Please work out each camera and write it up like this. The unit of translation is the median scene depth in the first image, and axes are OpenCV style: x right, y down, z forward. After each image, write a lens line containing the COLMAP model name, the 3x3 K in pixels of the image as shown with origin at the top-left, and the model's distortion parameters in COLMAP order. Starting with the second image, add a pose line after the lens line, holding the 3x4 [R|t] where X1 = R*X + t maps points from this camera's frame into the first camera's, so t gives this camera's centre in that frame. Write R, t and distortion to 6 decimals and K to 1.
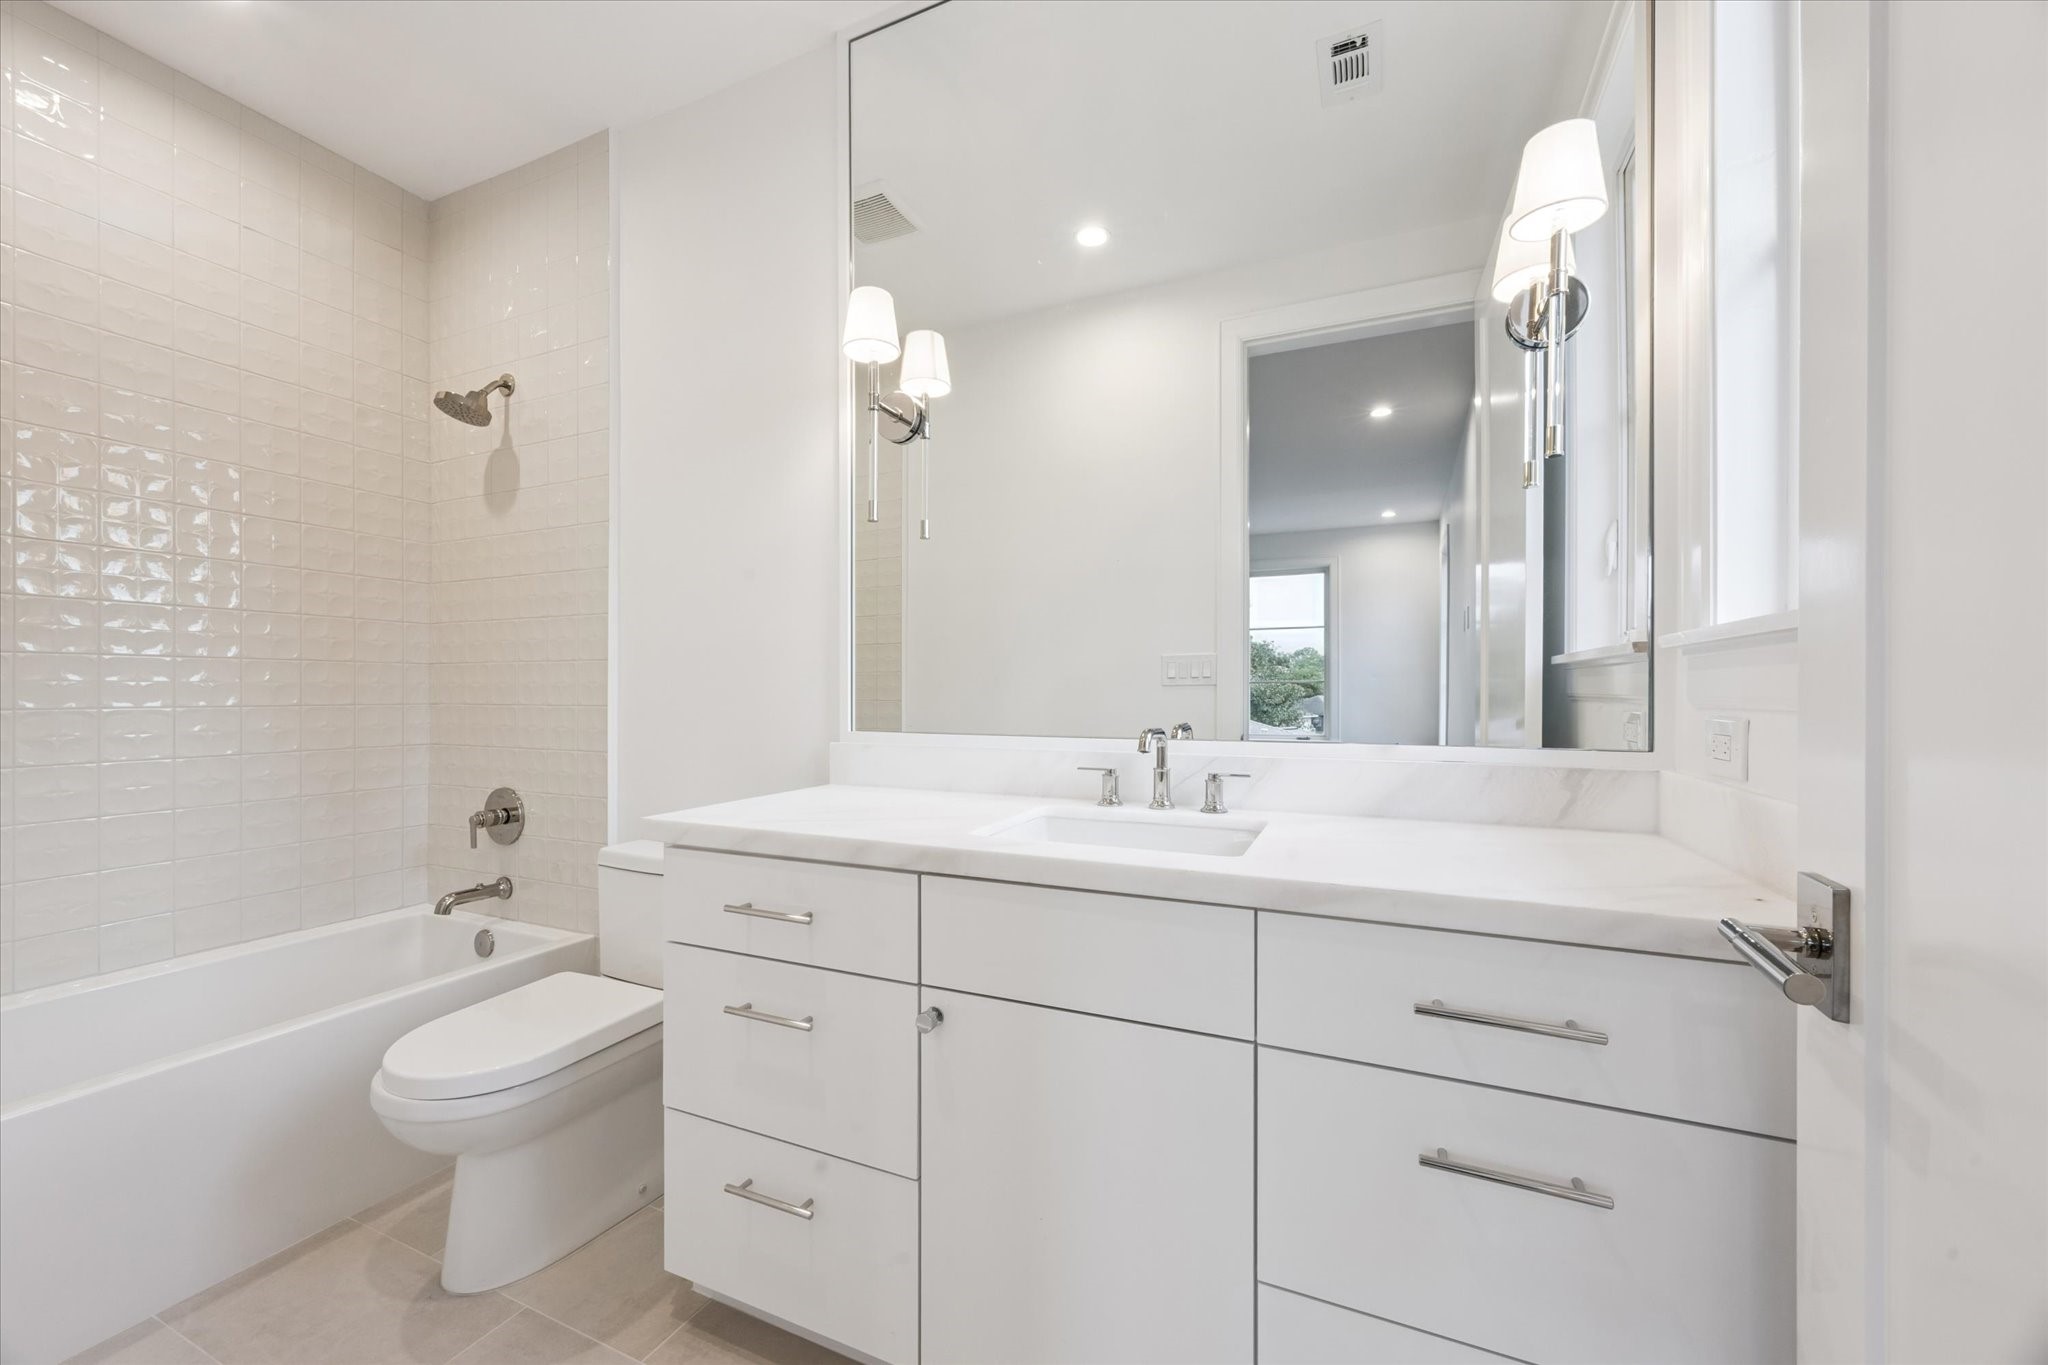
lens RADIAL K [[794.3, 0, 1017.6], [0, 794.3, 679.7], [0, 0, 1]] dist [0.000515, 0.000020]
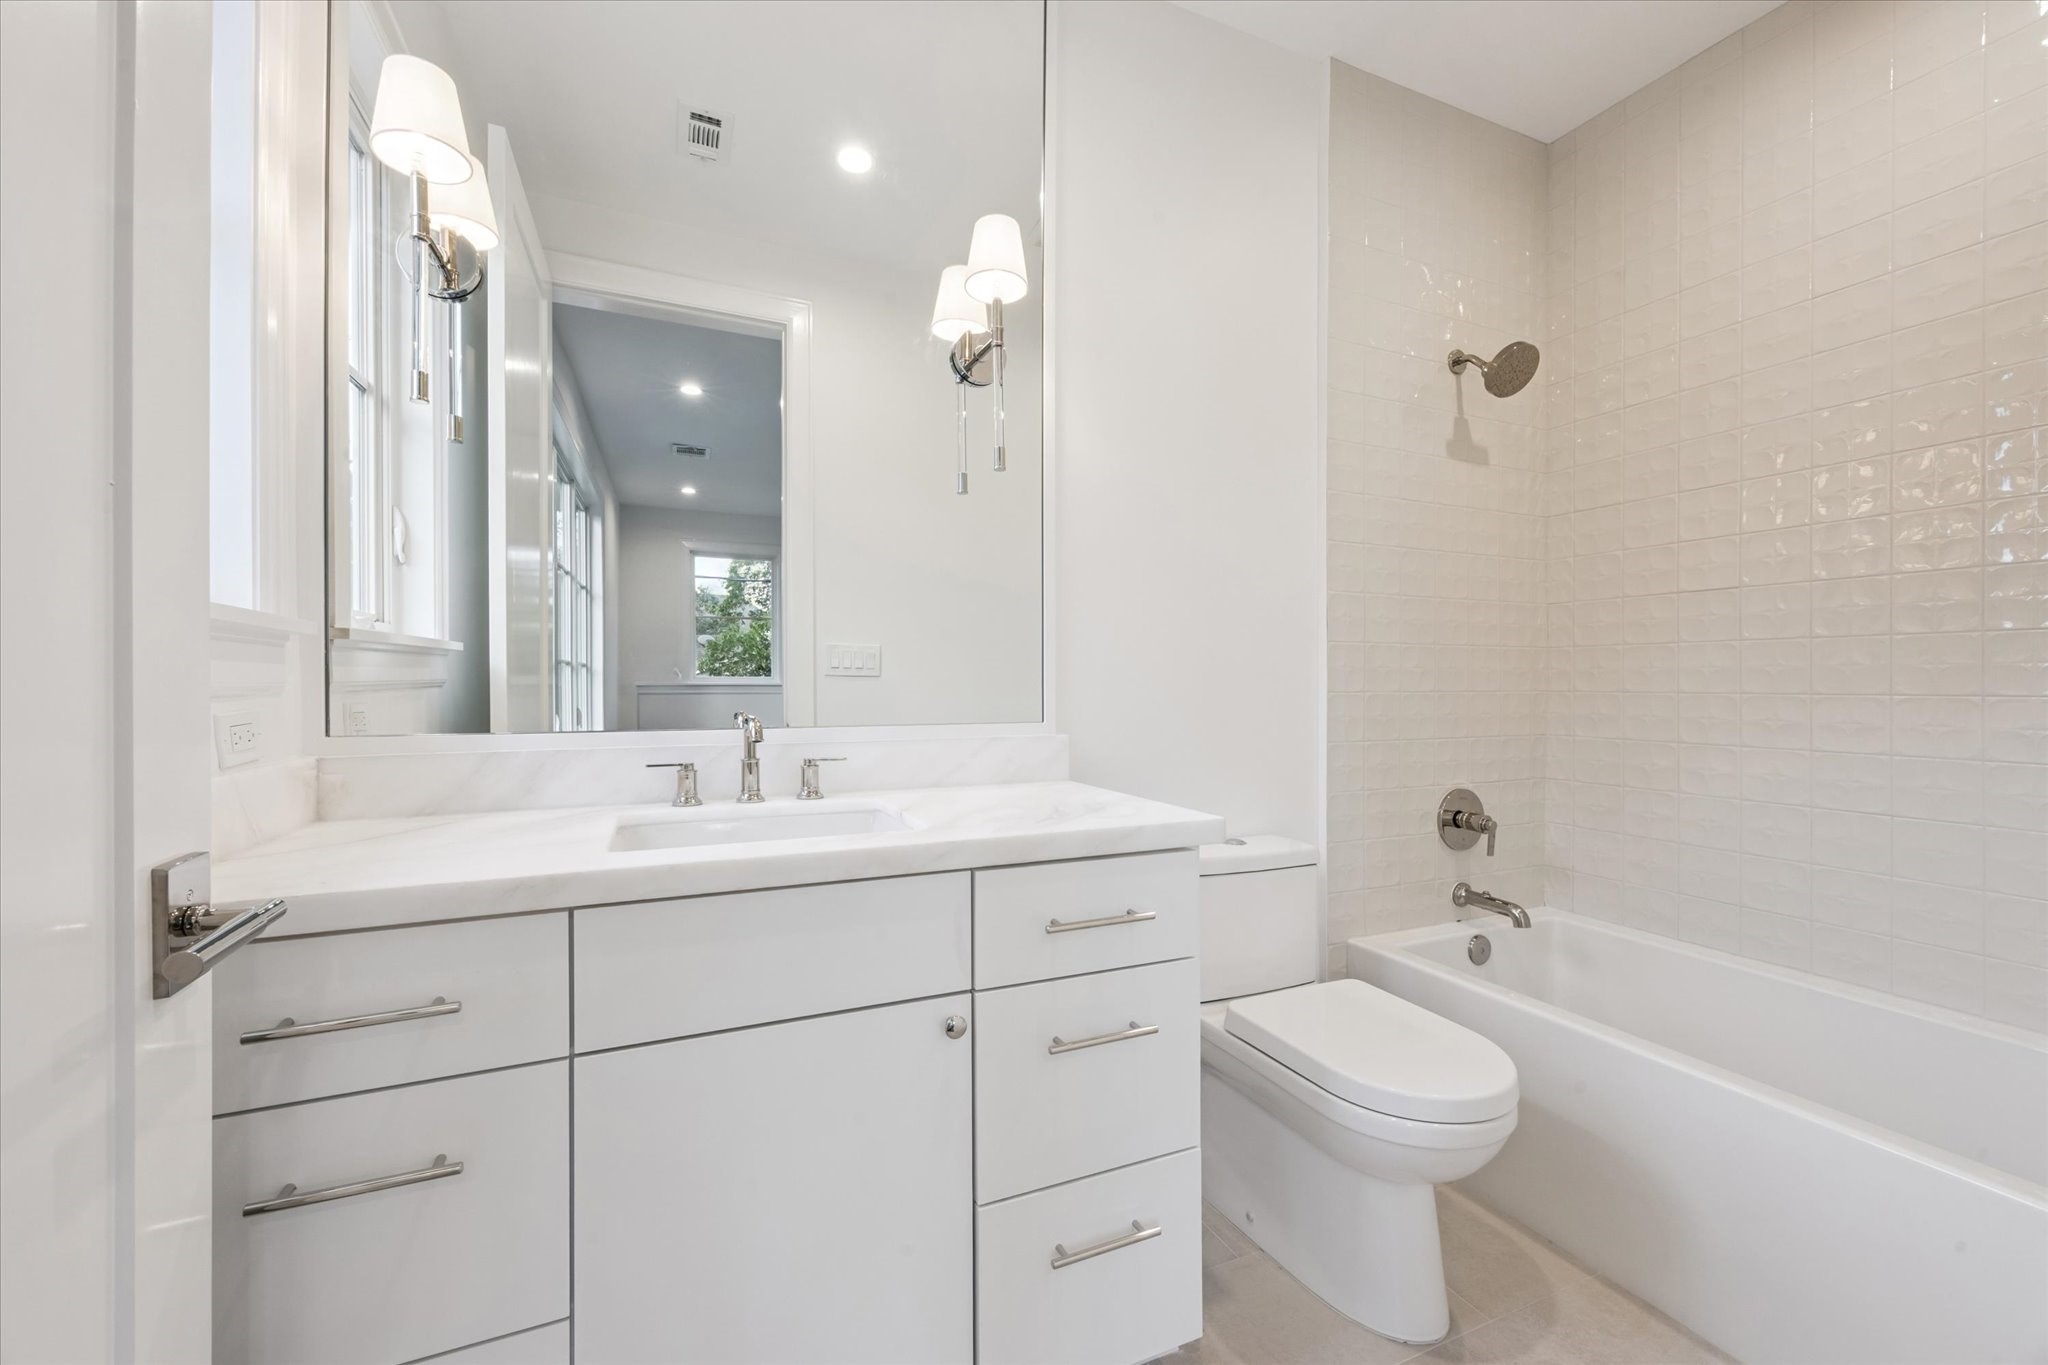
lens RADIAL K [[822.7, 0, 1013.3], [0, 822.7, 701.6], [0, 0, 1]] dist [0.000383, -0.000049]
pose [[0.669778, -0.033188, 0.741820, -0.331339], [-0.000895, 0.998964, 0.045500, 0.002492], [-0.742561, -0.031138, 0.669054, 0.143449]]
